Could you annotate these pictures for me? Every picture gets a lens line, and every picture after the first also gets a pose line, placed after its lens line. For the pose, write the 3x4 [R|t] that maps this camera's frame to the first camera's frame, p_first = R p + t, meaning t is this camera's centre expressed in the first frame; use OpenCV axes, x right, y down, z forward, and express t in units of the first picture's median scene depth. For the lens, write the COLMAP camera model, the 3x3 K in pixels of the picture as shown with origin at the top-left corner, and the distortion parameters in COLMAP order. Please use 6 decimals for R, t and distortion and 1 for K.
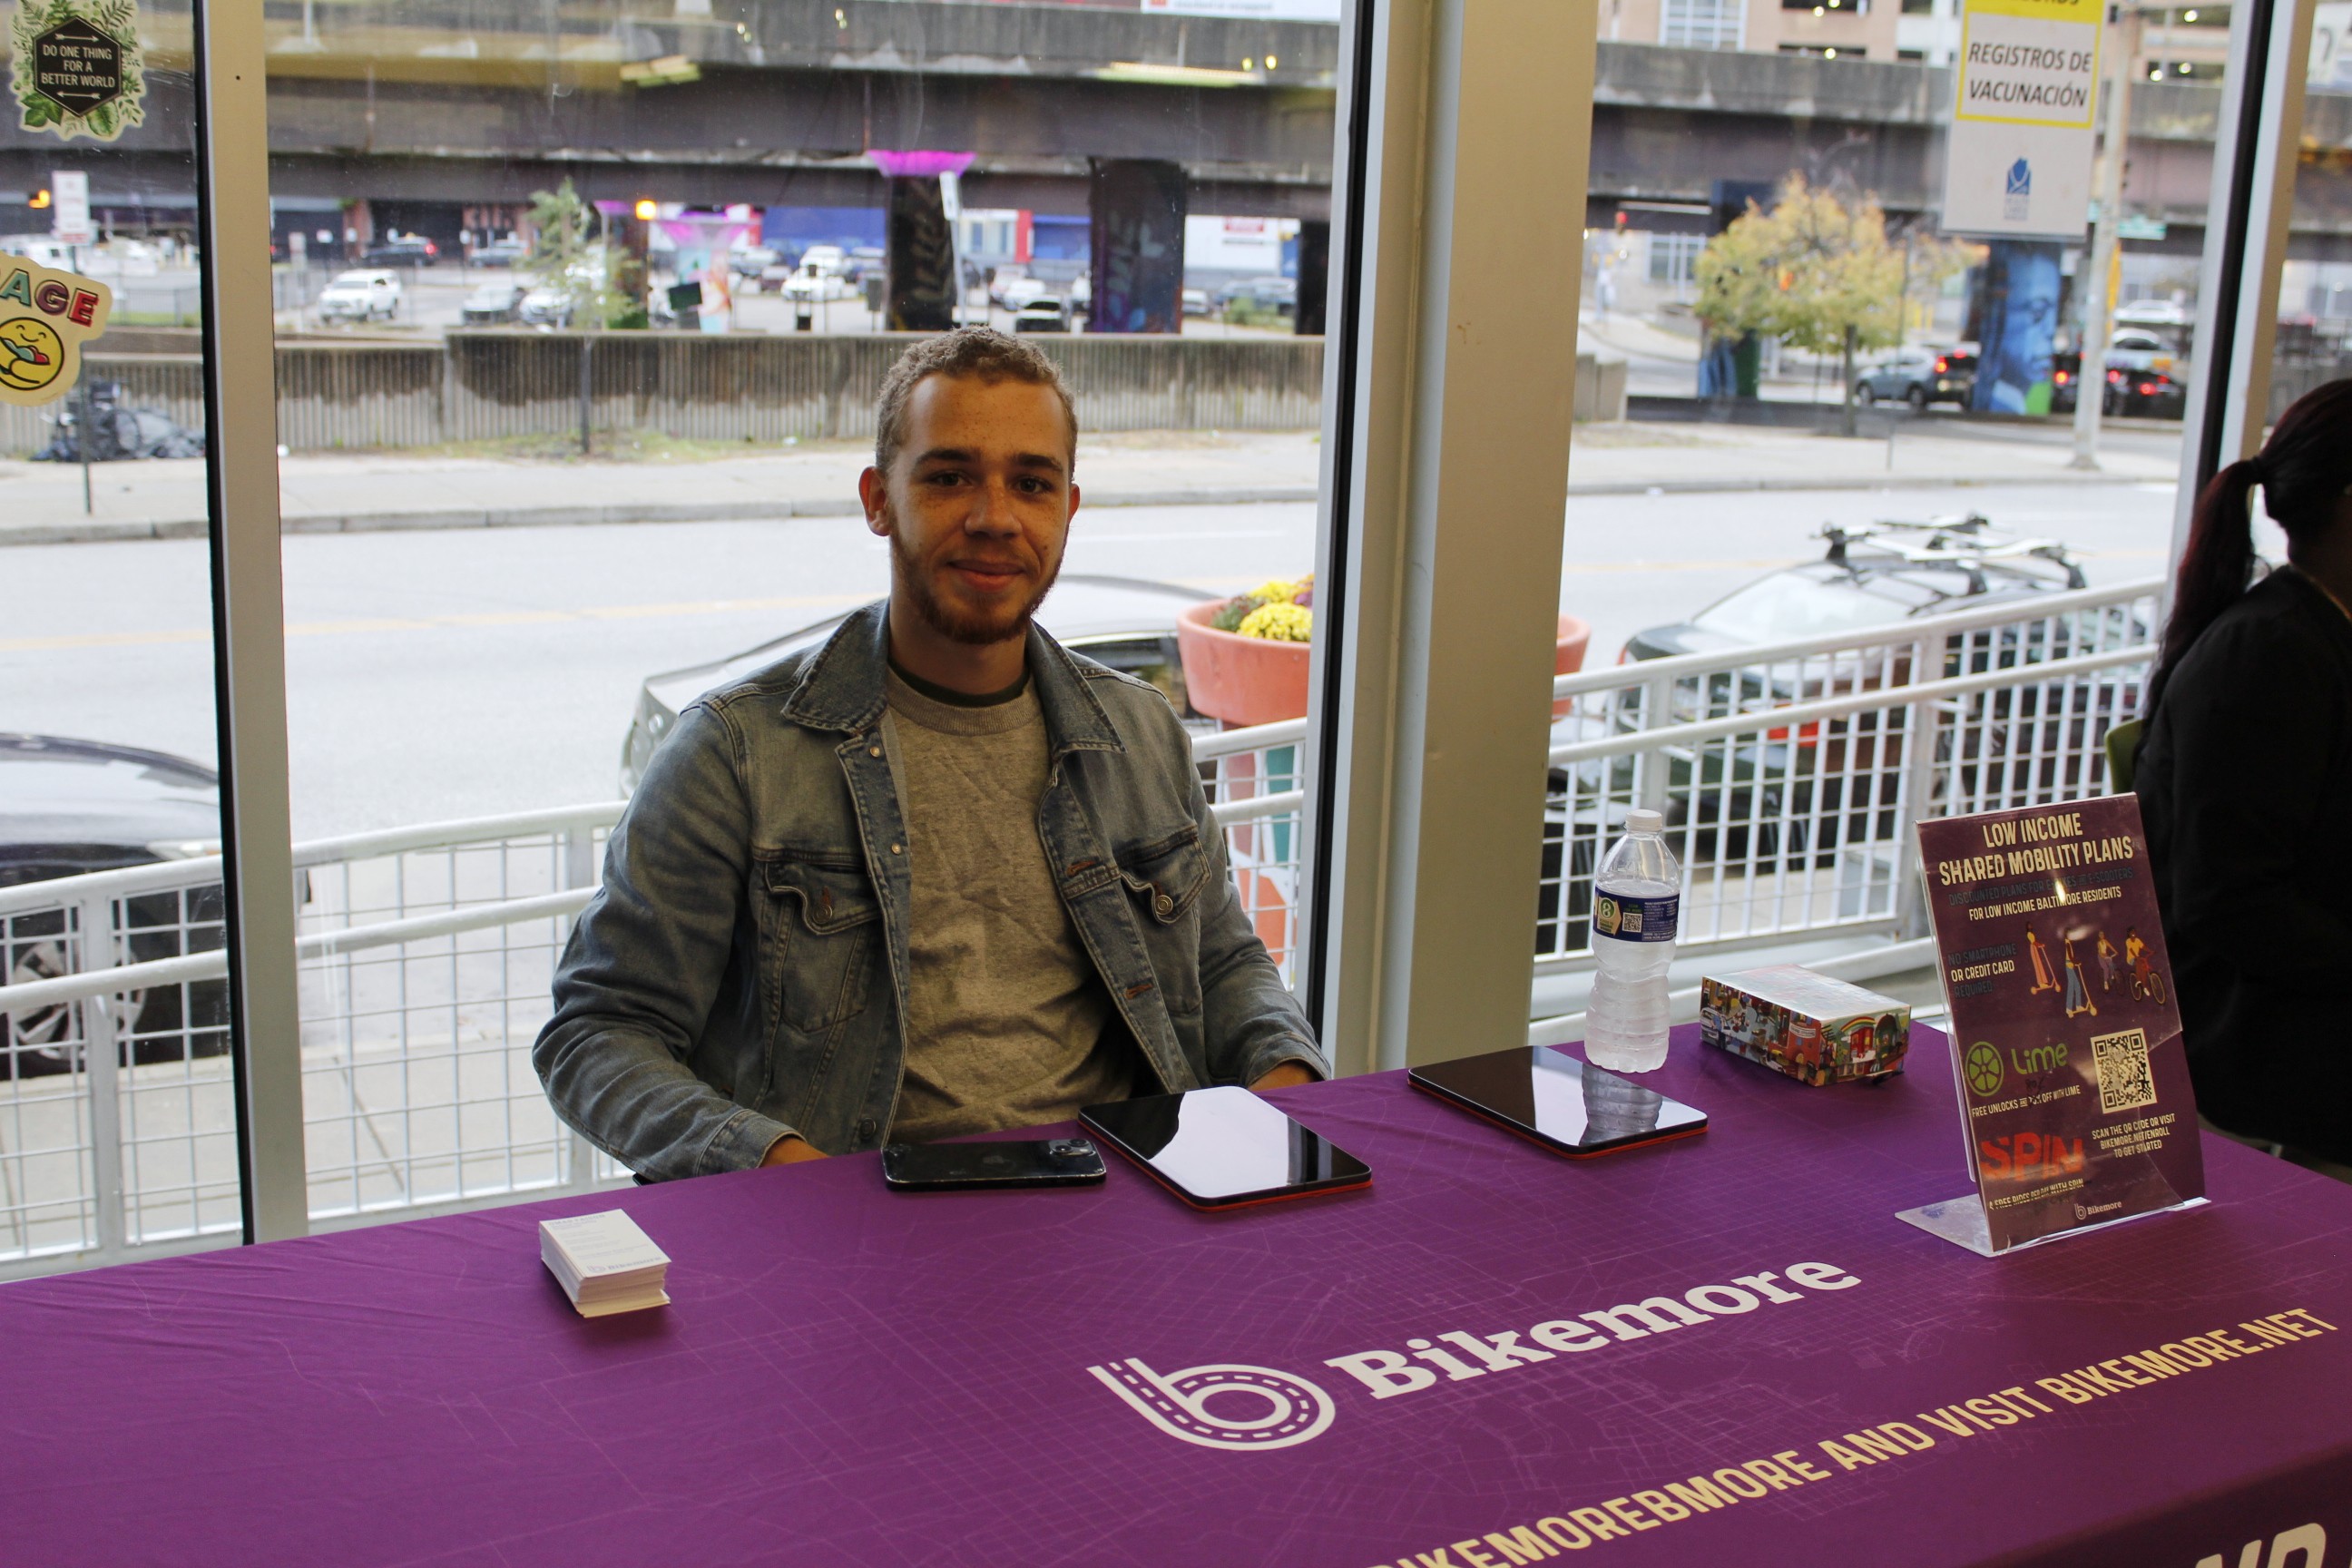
lens RADIAL K [[2580.4, 0, 1176.0], [0, 2580.4, 784.0], [0, 0, 1]] dist [-0.109856, 0.003853]
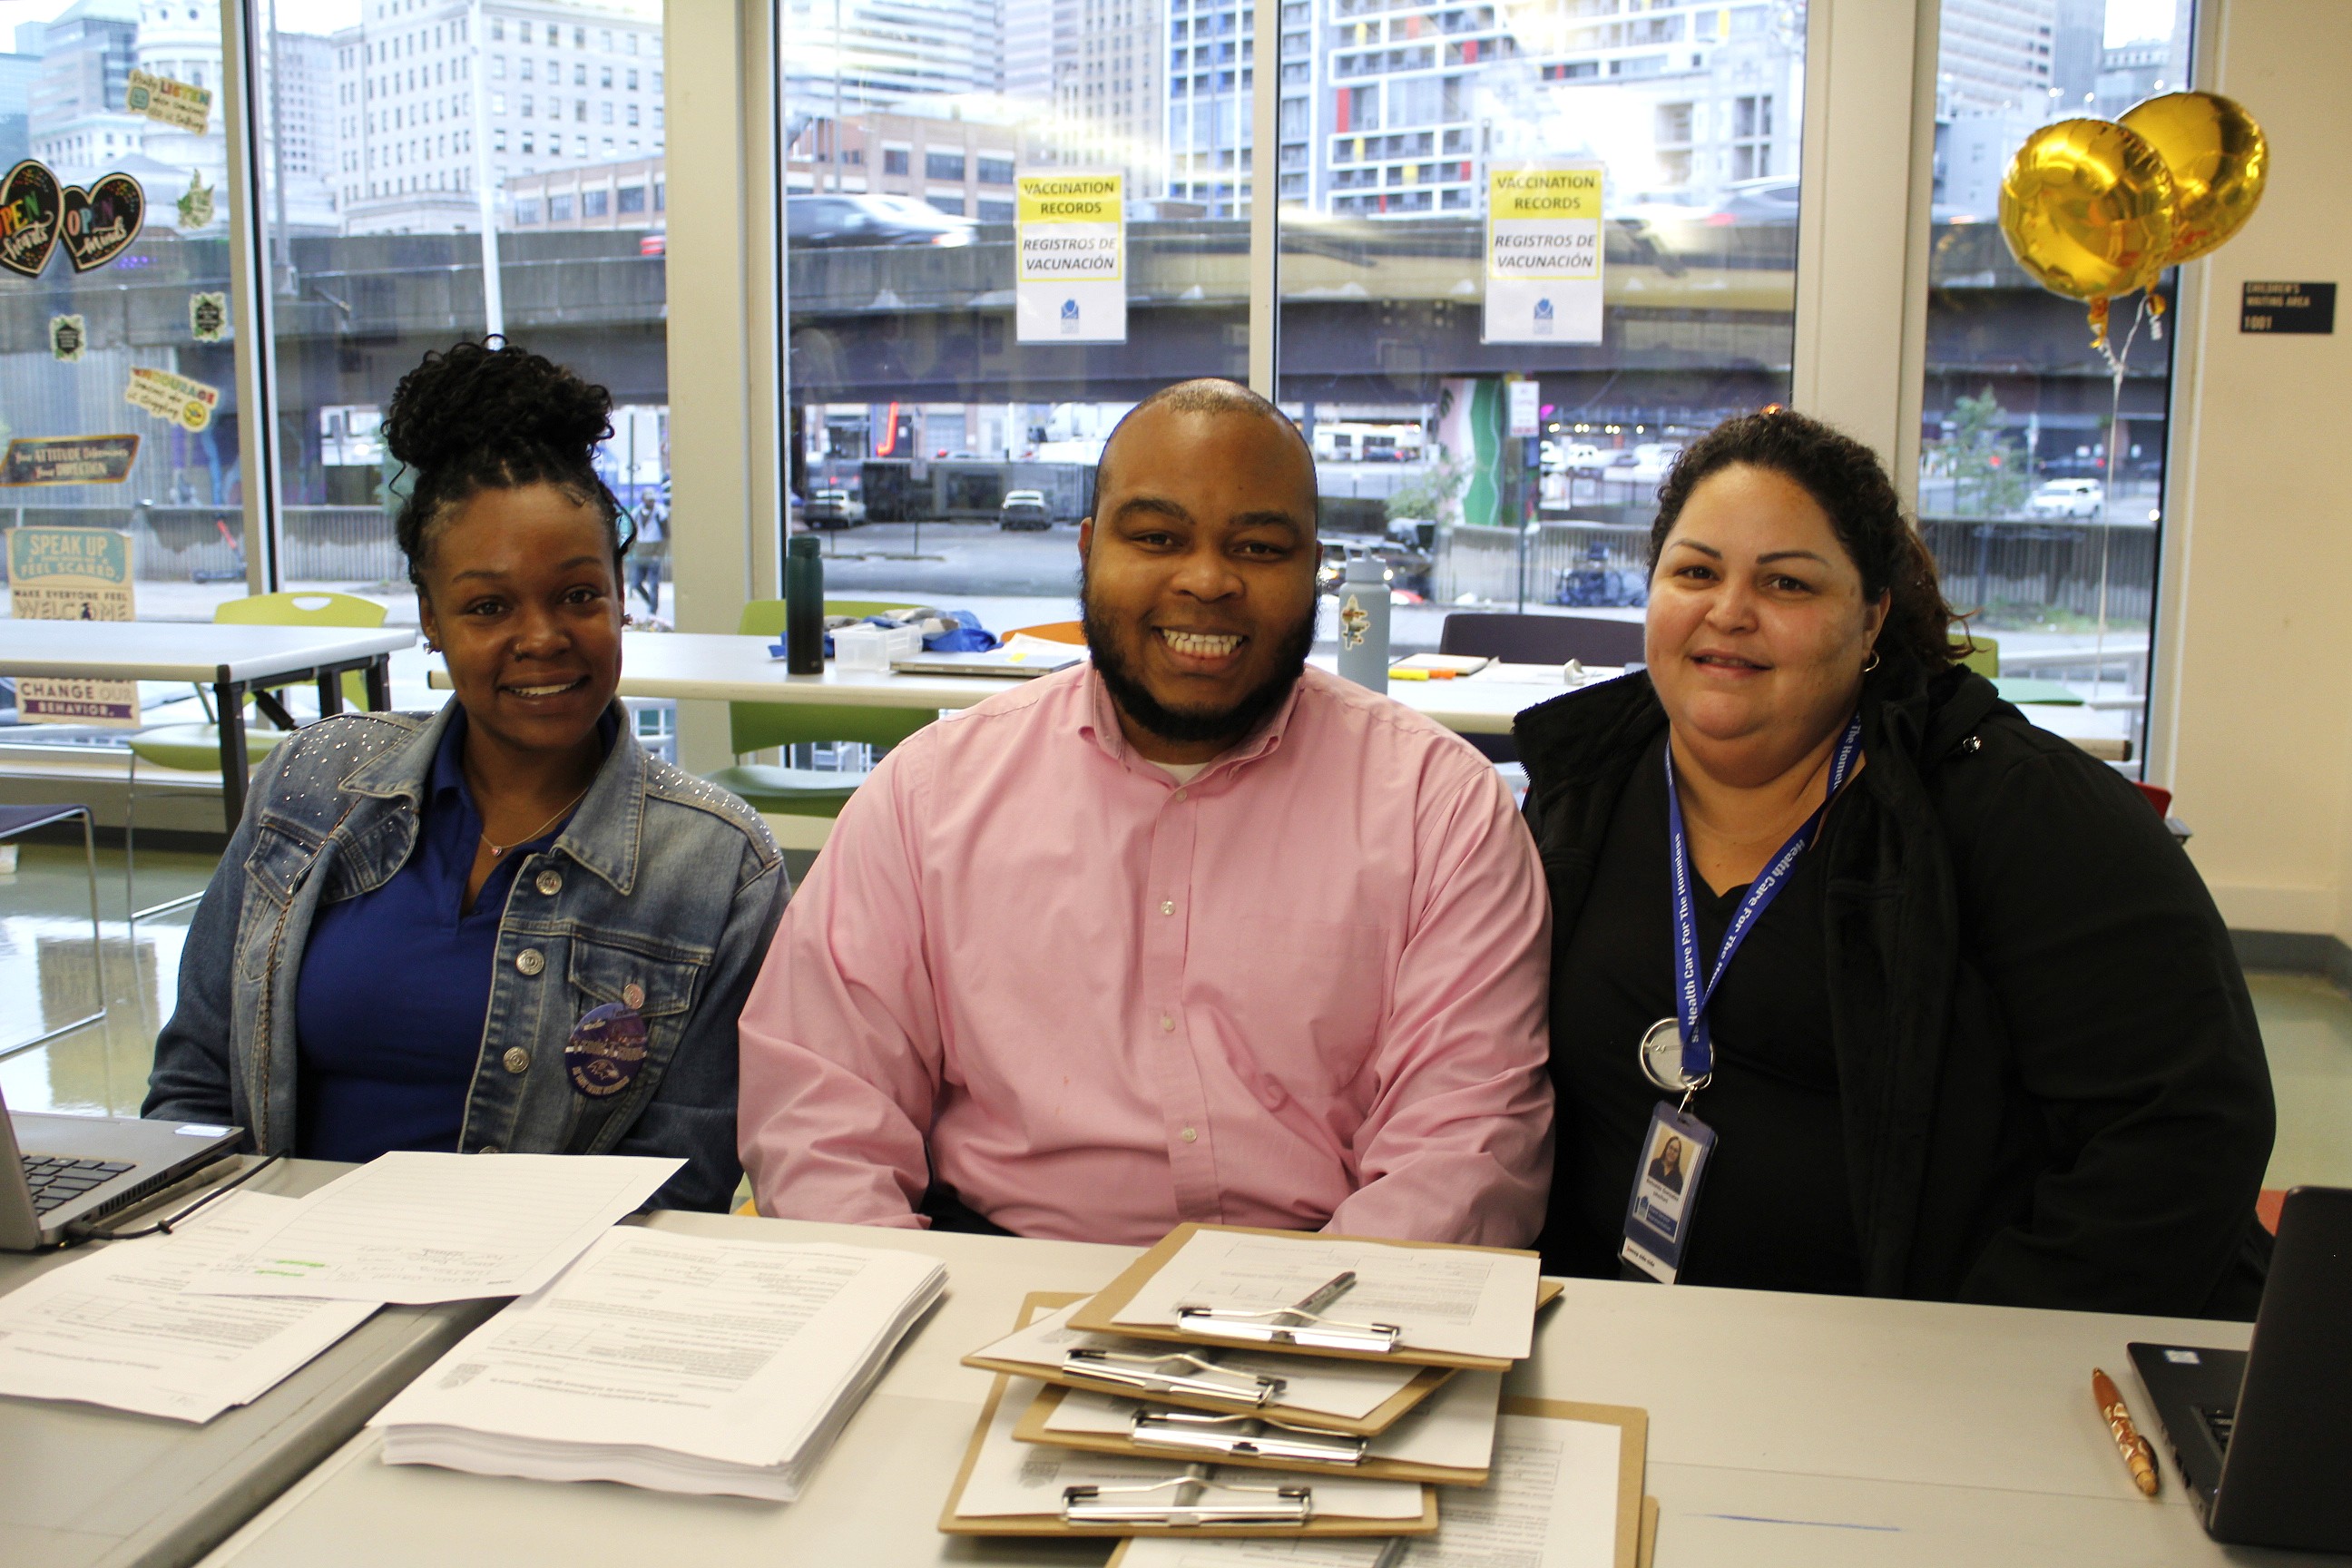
lens RADIAL K [[2466.0, 0, 1176.0], [0, 2466.0, 784.0], [0, 0, 1]] dist [-0.170003, 0.232471]
pose [[0.709033, 0.079504, -0.700679, 0.302994], [-0.137017, 0.990220, -0.026294, 0.022616], [0.691736, 0.114648, 0.712992, -0.022471]]
